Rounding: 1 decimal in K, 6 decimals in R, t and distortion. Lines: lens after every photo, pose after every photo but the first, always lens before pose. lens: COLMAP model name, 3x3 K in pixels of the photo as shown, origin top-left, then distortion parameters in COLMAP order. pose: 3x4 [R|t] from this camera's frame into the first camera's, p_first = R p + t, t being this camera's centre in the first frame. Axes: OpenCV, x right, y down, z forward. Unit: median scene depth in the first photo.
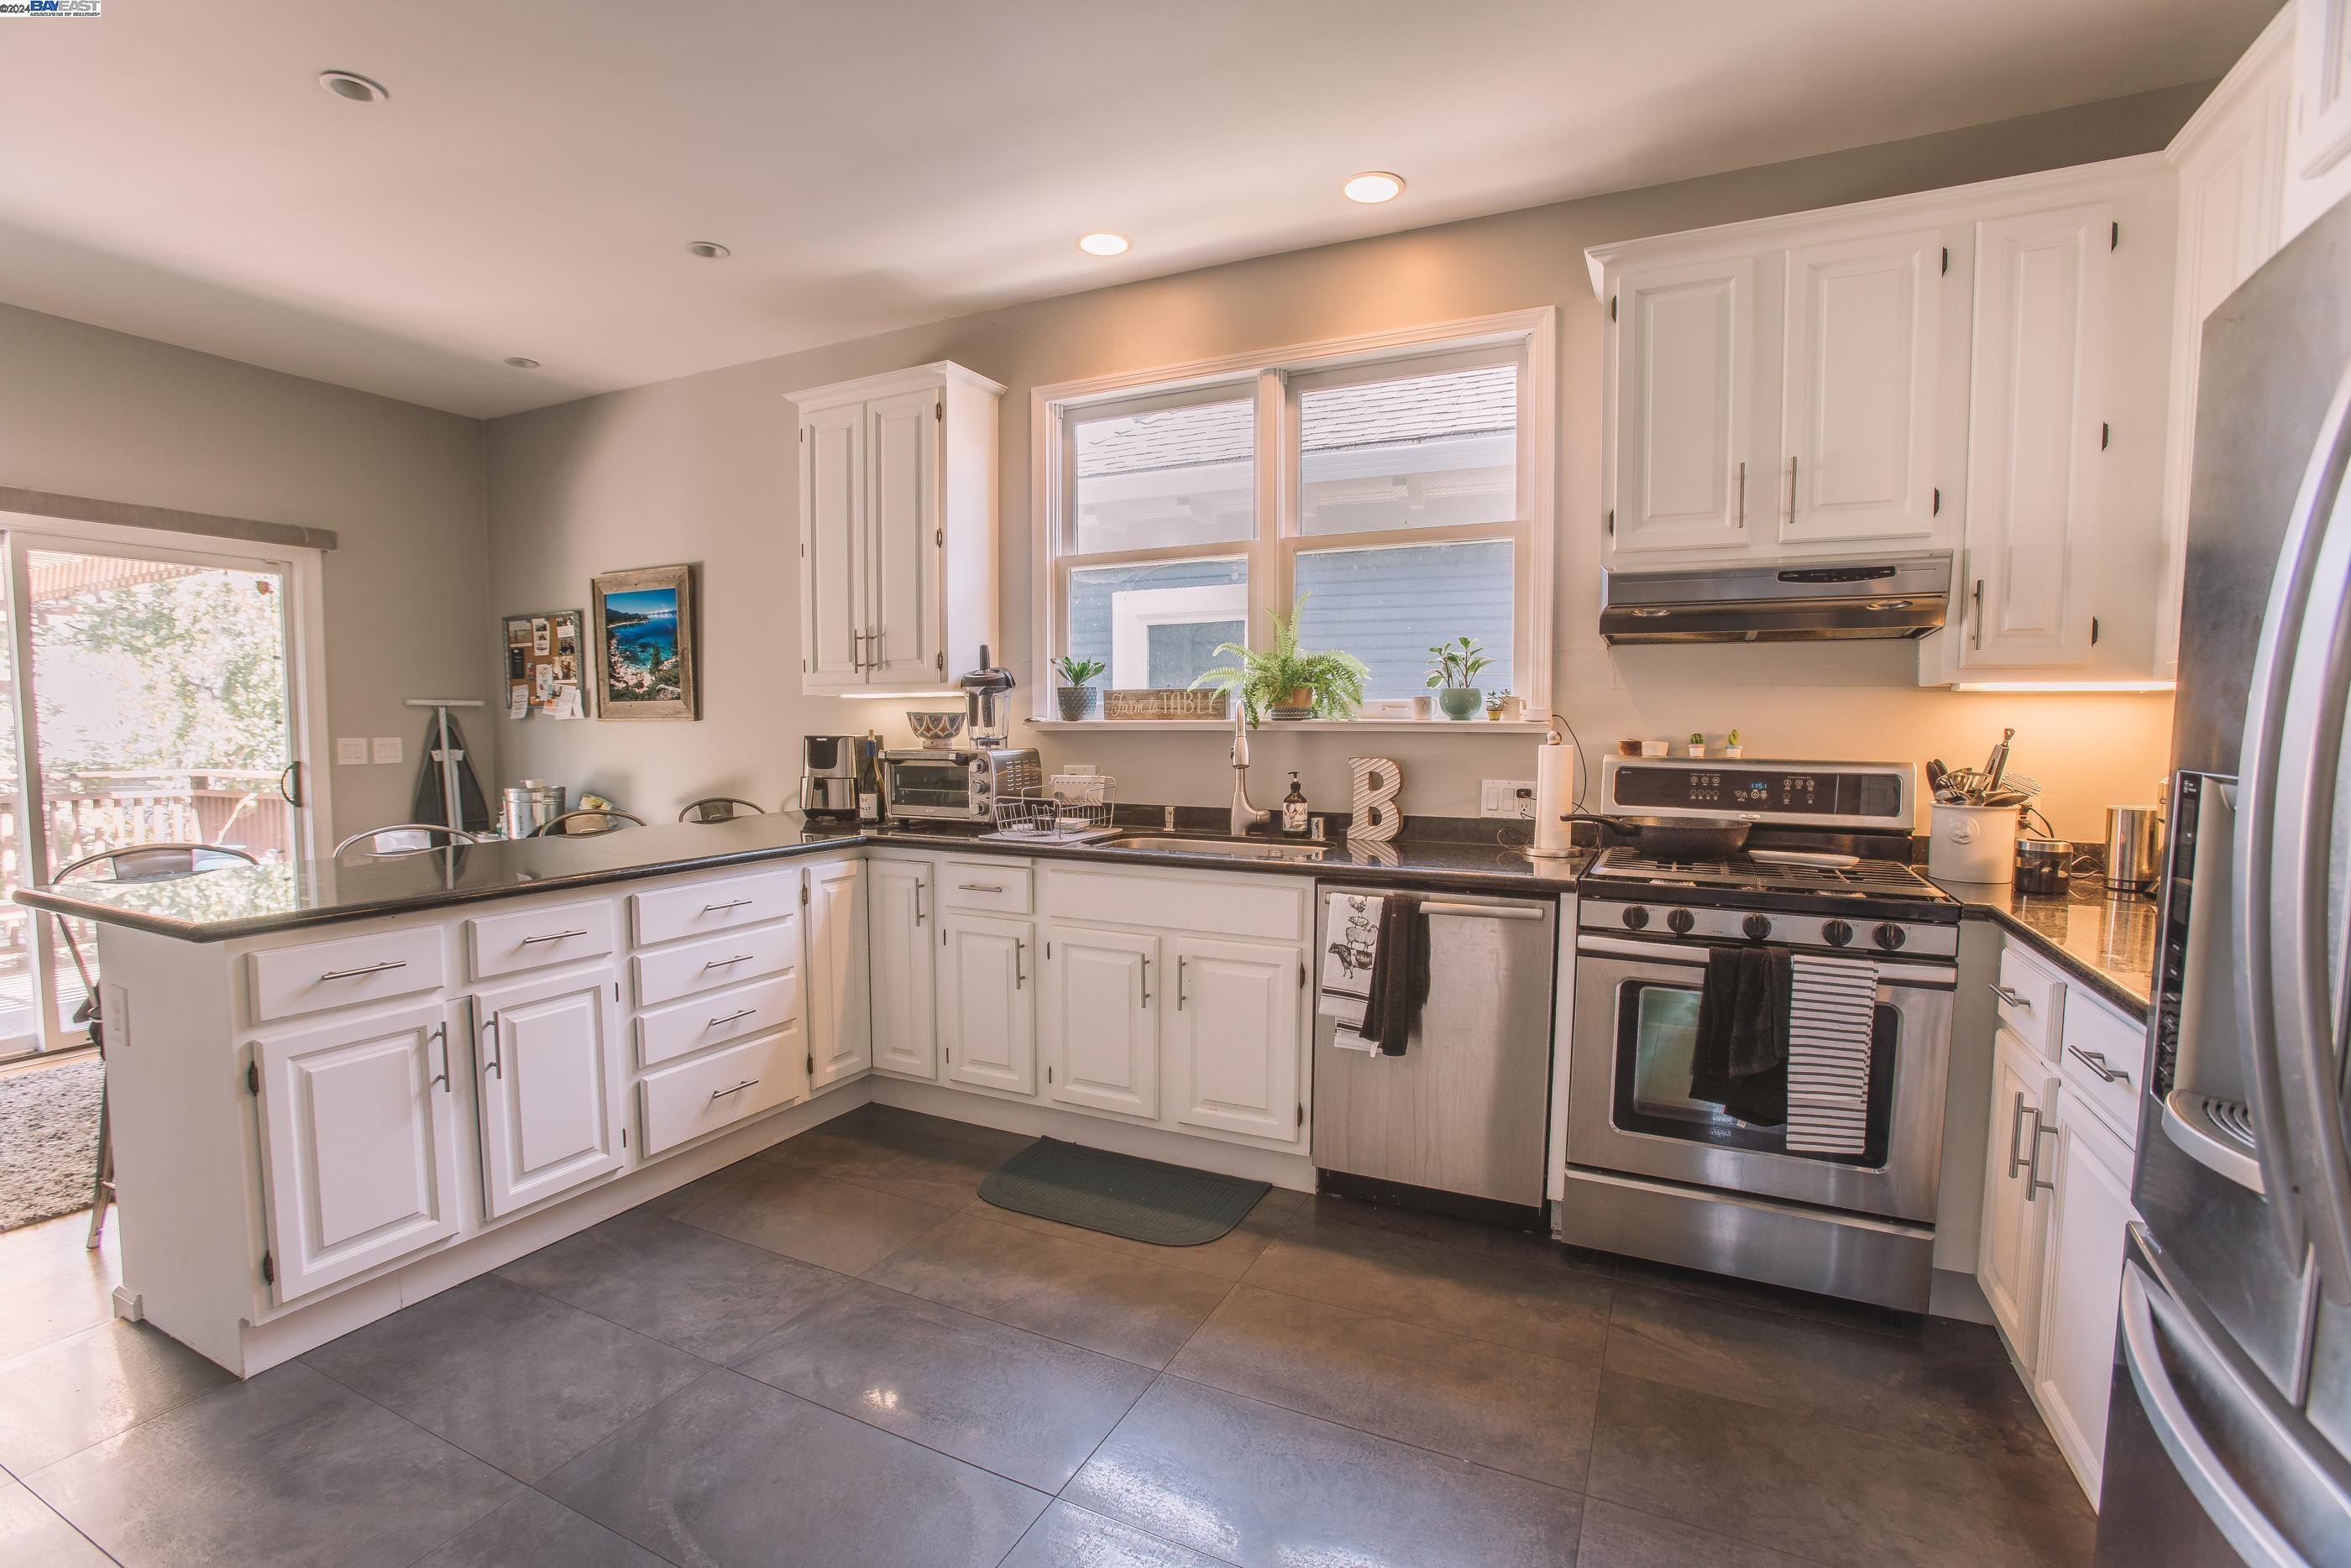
lens RADIAL K [[1073.0, 0, 1160.8], [0, 1073.0, 781.8], [0, 0, 1]] dist [-0.055430, 0.009487]
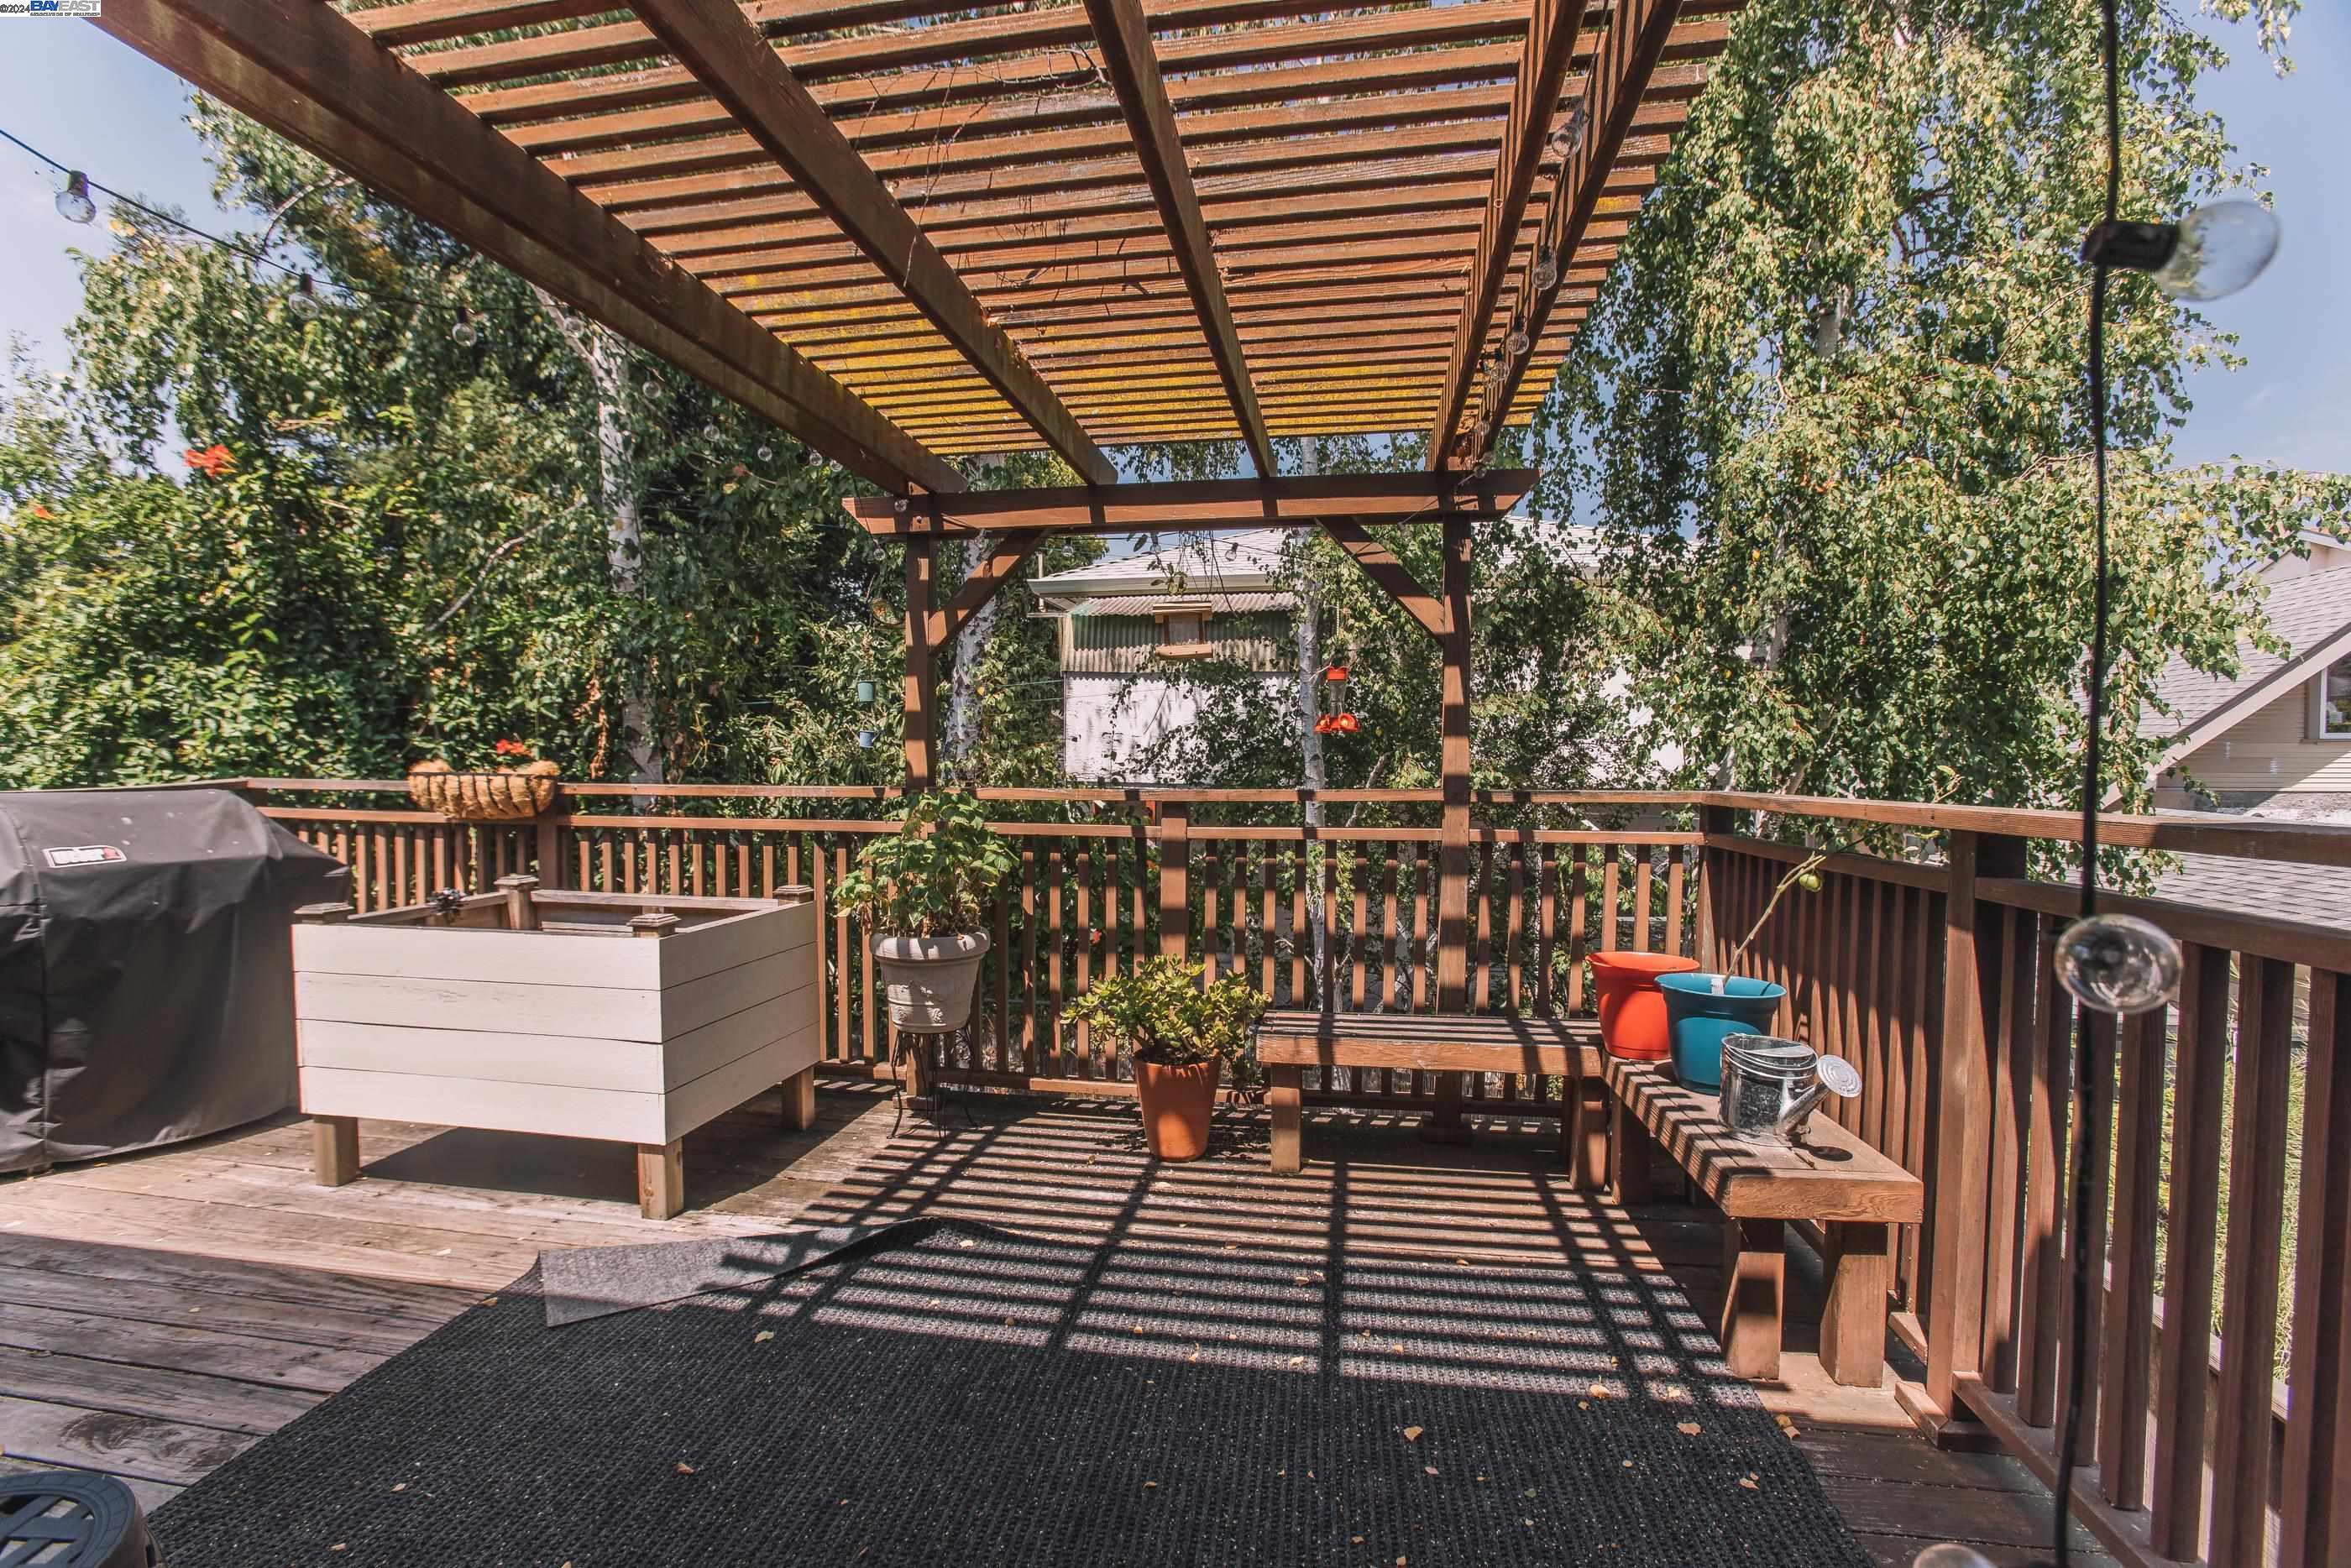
lens RADIAL K [[1073.0, 0, 1171.4], [0, 1073.0, 789.7], [0, 0, 1]] dist [-0.055430, 0.009487]
pose [[0.289845, 0.014248, -0.956968, -0.532371], [-0.052782, 0.998605, -0.001119, 0.000926], [0.955617, 0.050835, 0.290193, 0.607445]]
